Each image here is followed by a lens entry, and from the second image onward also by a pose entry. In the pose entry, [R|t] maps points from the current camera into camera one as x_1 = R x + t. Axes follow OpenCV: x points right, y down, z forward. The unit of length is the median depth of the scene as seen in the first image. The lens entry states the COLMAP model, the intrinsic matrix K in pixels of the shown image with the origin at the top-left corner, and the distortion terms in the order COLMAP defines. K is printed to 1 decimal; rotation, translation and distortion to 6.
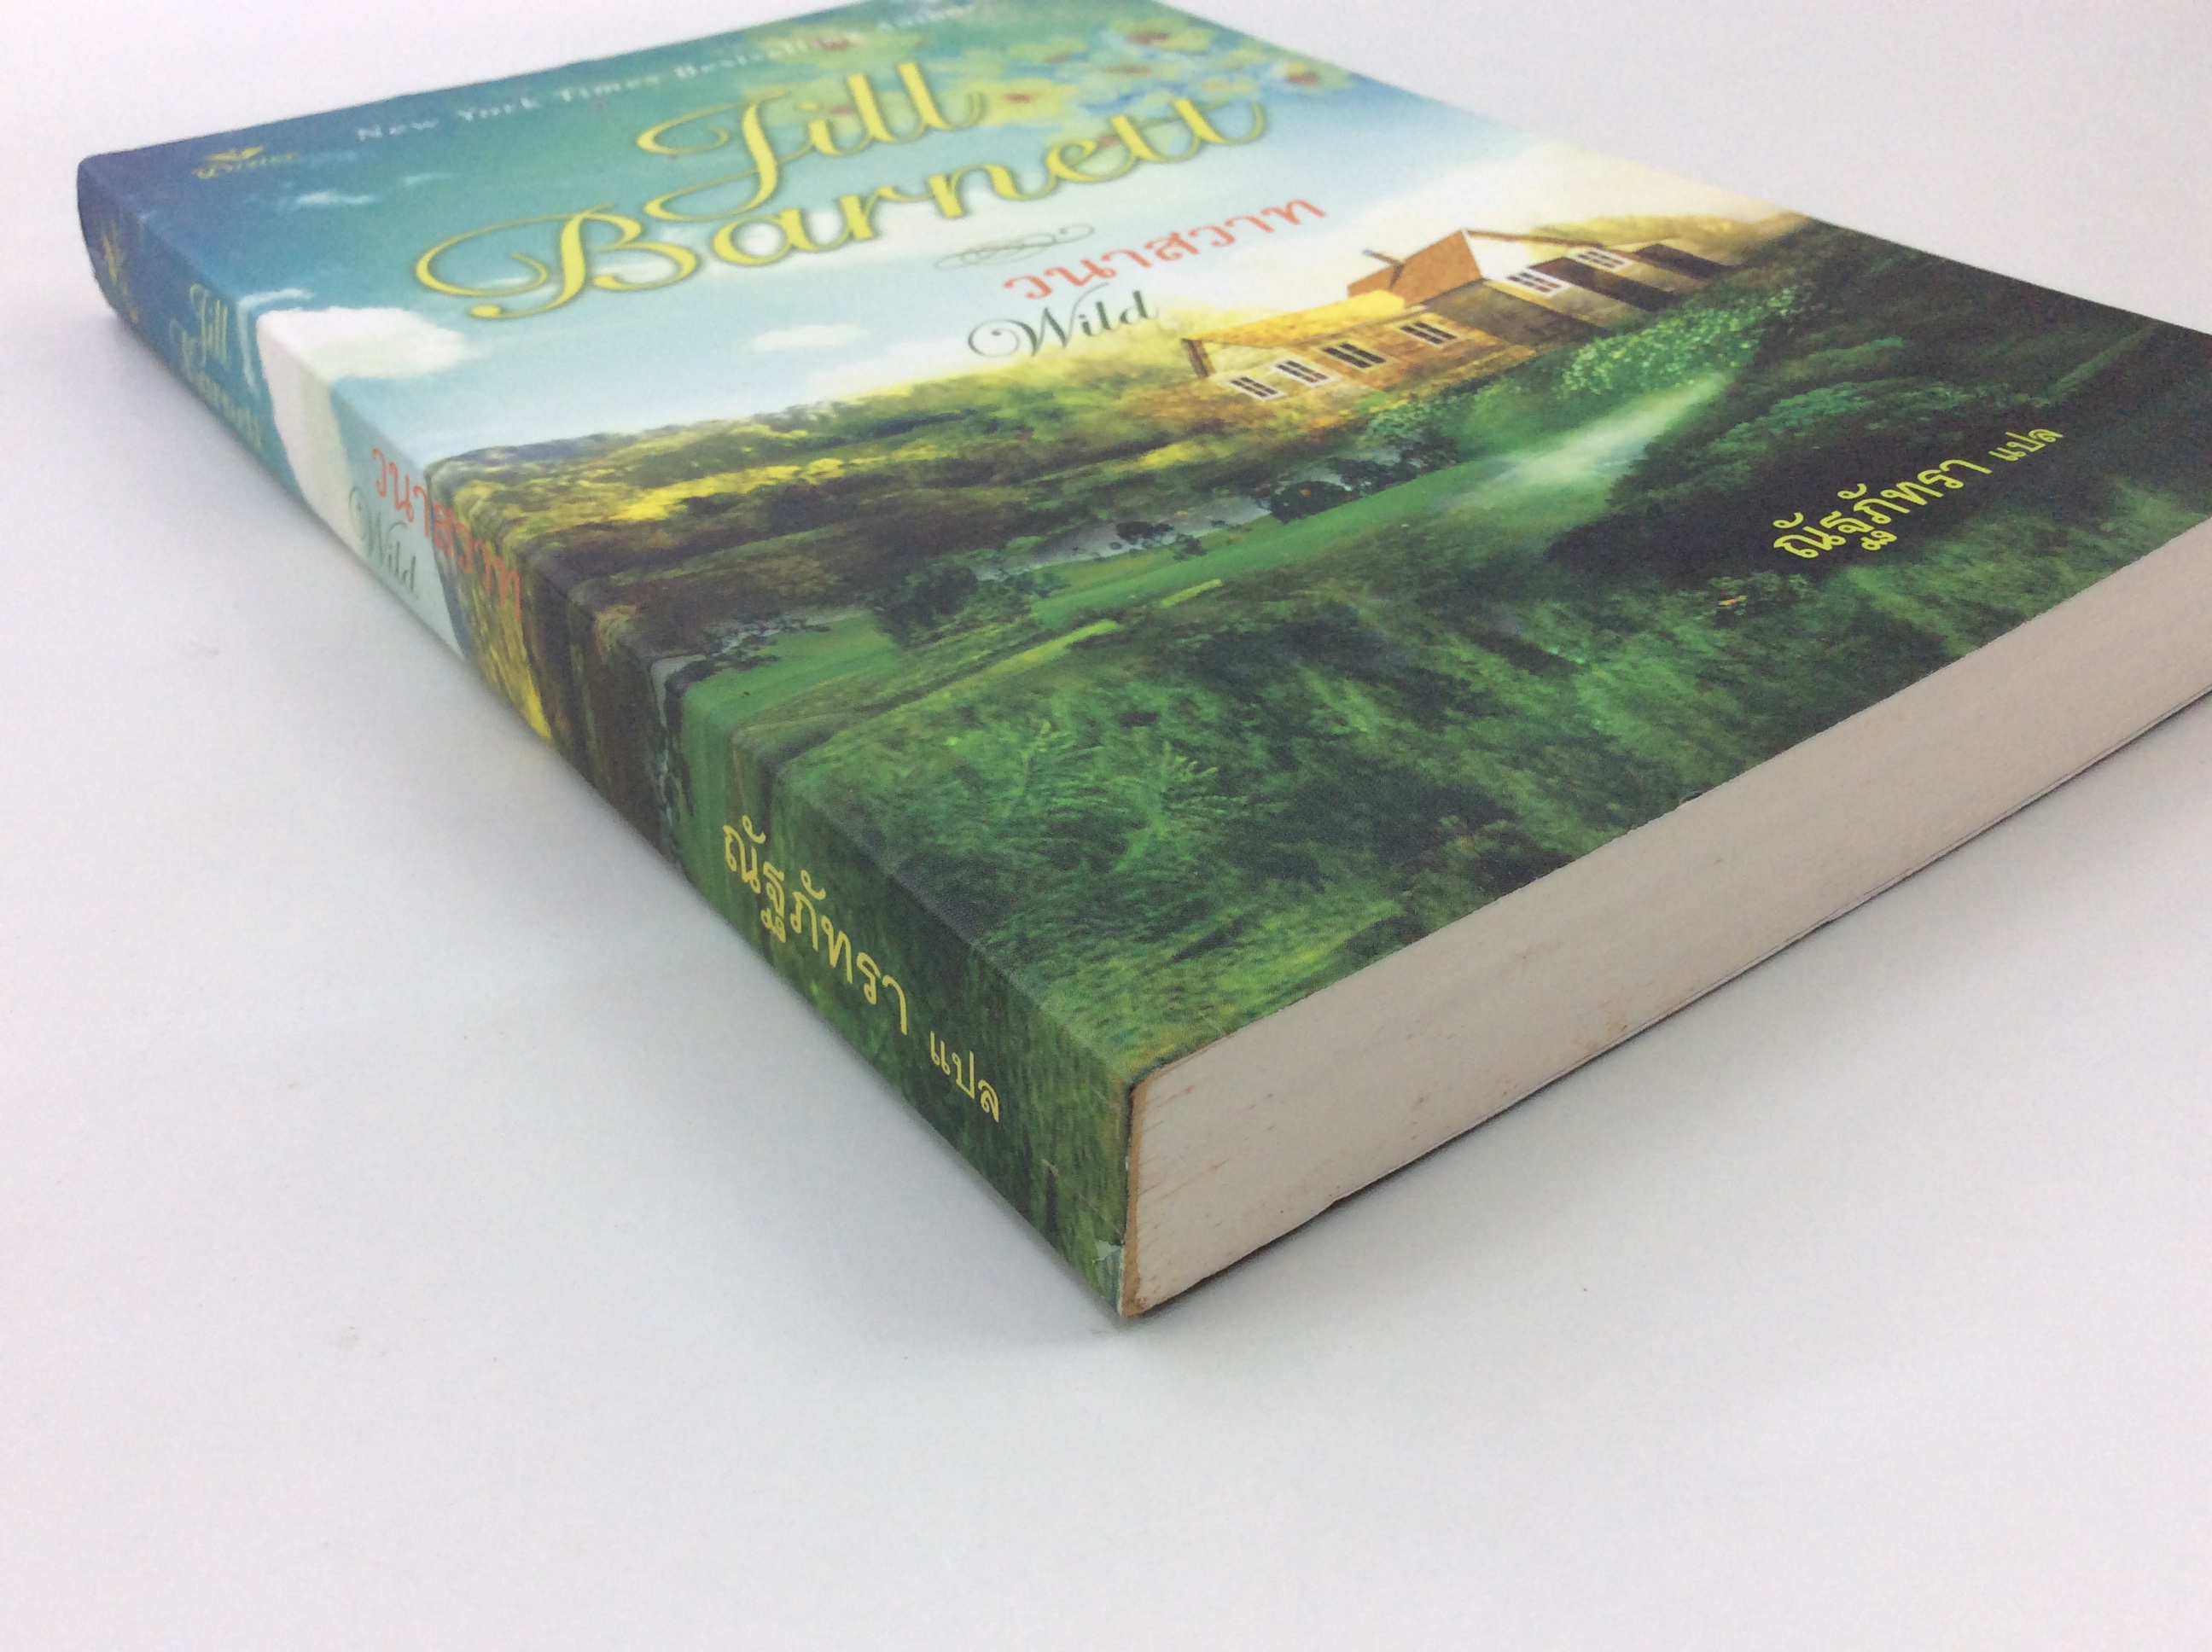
lens RADIAL K [[2101.3, 0, 1102.1], [0, 2101.3, 823.0], [0, 0, 1]] dist [0.061132, 0.000000]
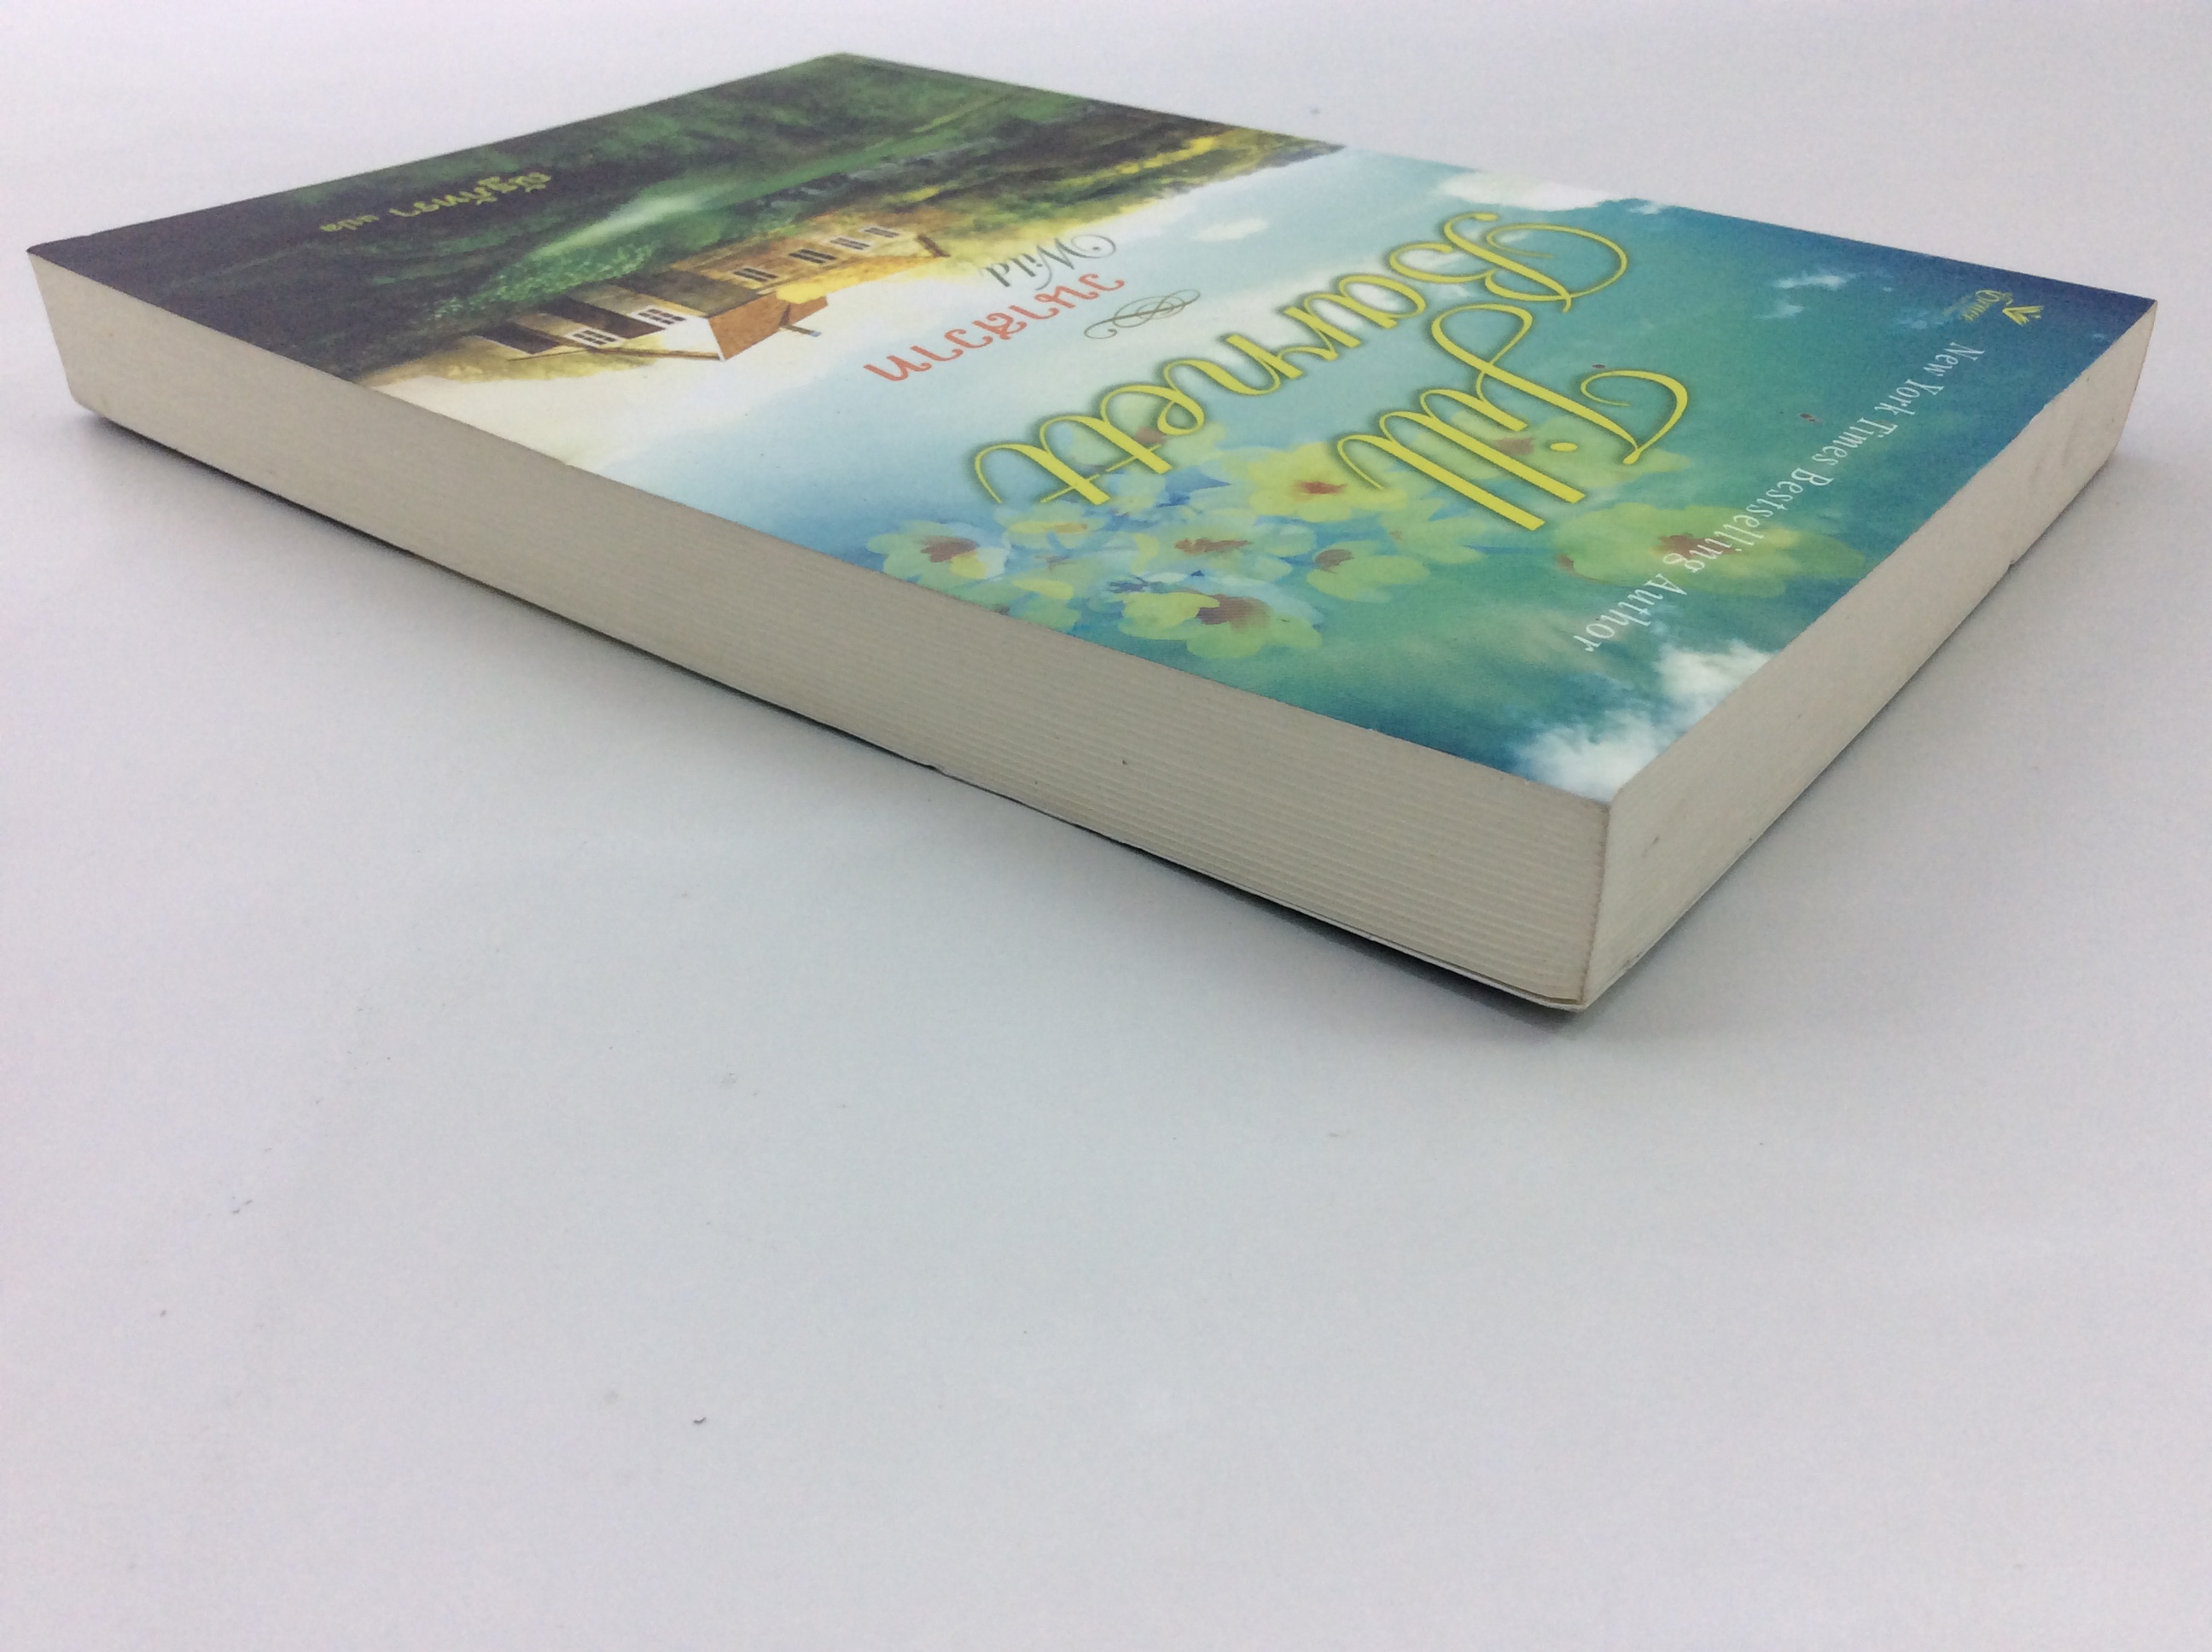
lens RADIAL K [[2101.3, 0, 1108.2], [0, 2101.3, 820.5], [0, 0, 1]] dist [0.061132, 0.000000]
pose [[-0.962664, 0.153306, -0.223103, 0.289391], [-0.145499, 0.401967, 0.904021, -1.289944], [0.228271, 0.902729, -0.364653, 1.842278]]
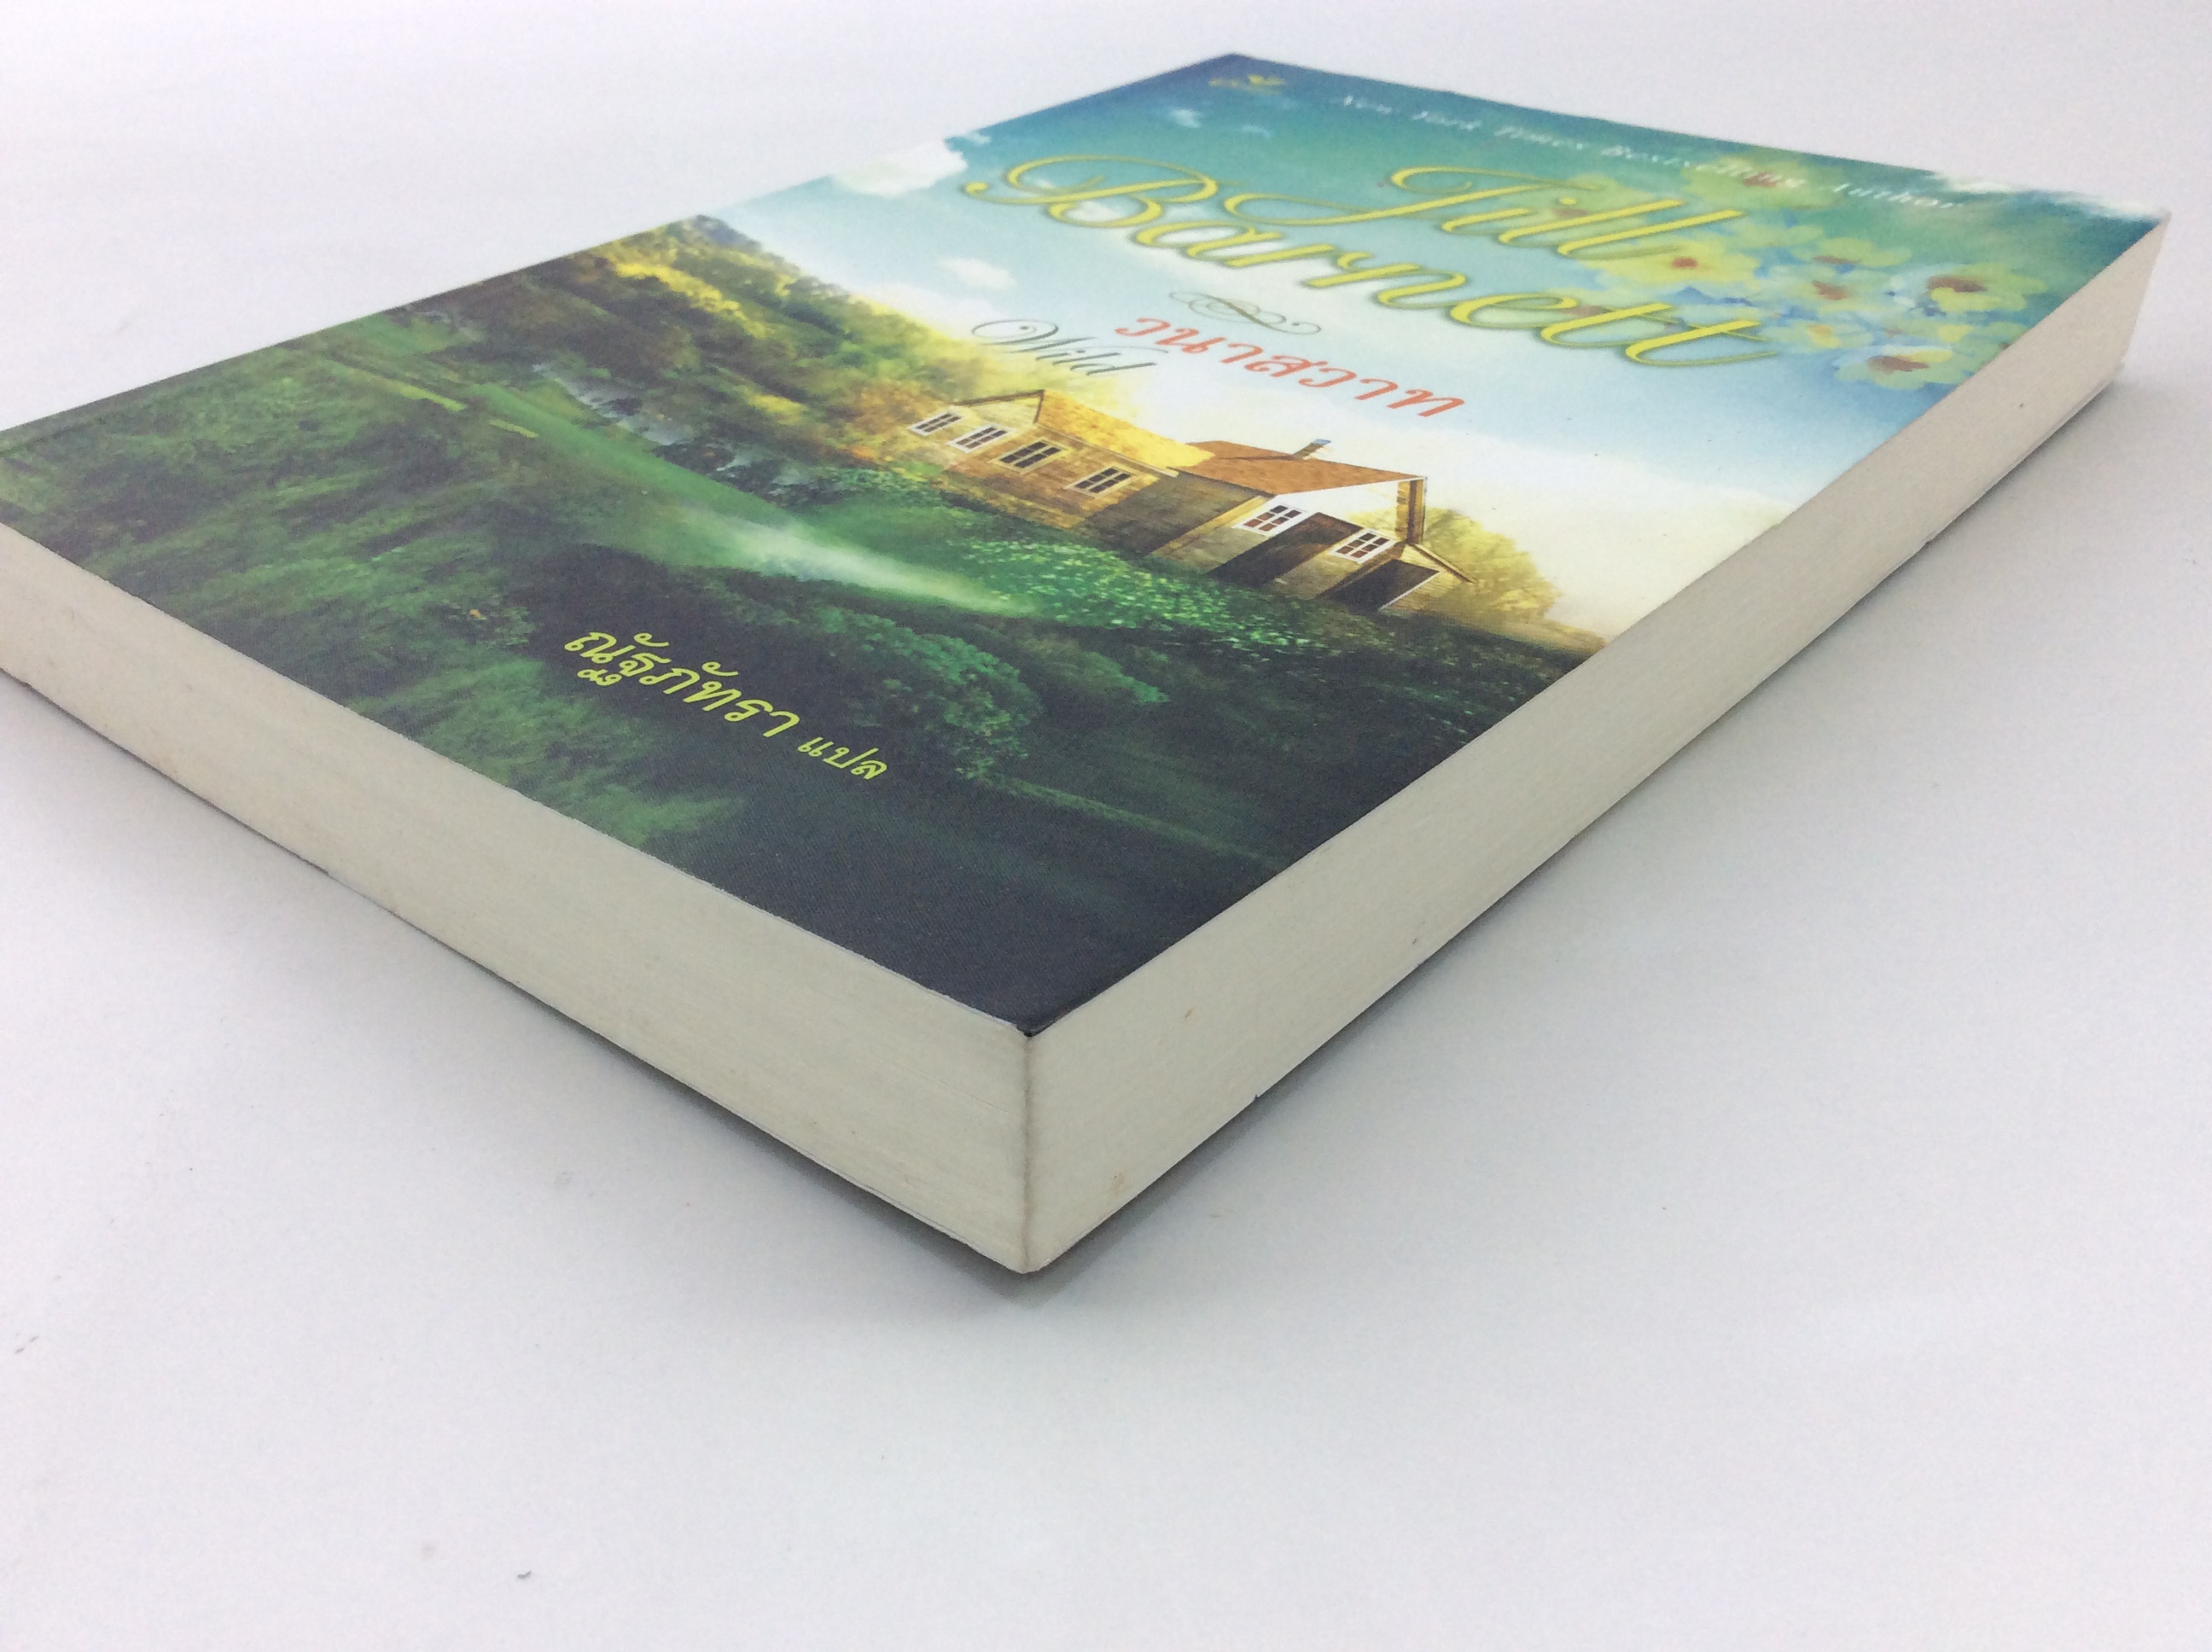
lens RADIAL K [[2101.3, 0, 1113.5], [0, 2101.3, 828.8], [0, 0, 1]] dist [0.061132, 0.000000]
pose [[0.230768, 0.534024, -0.813366, 1.046582], [-0.549286, 0.761490, 0.344120, -0.456537], [0.803138, 0.367359, 0.469059, 0.635091]]
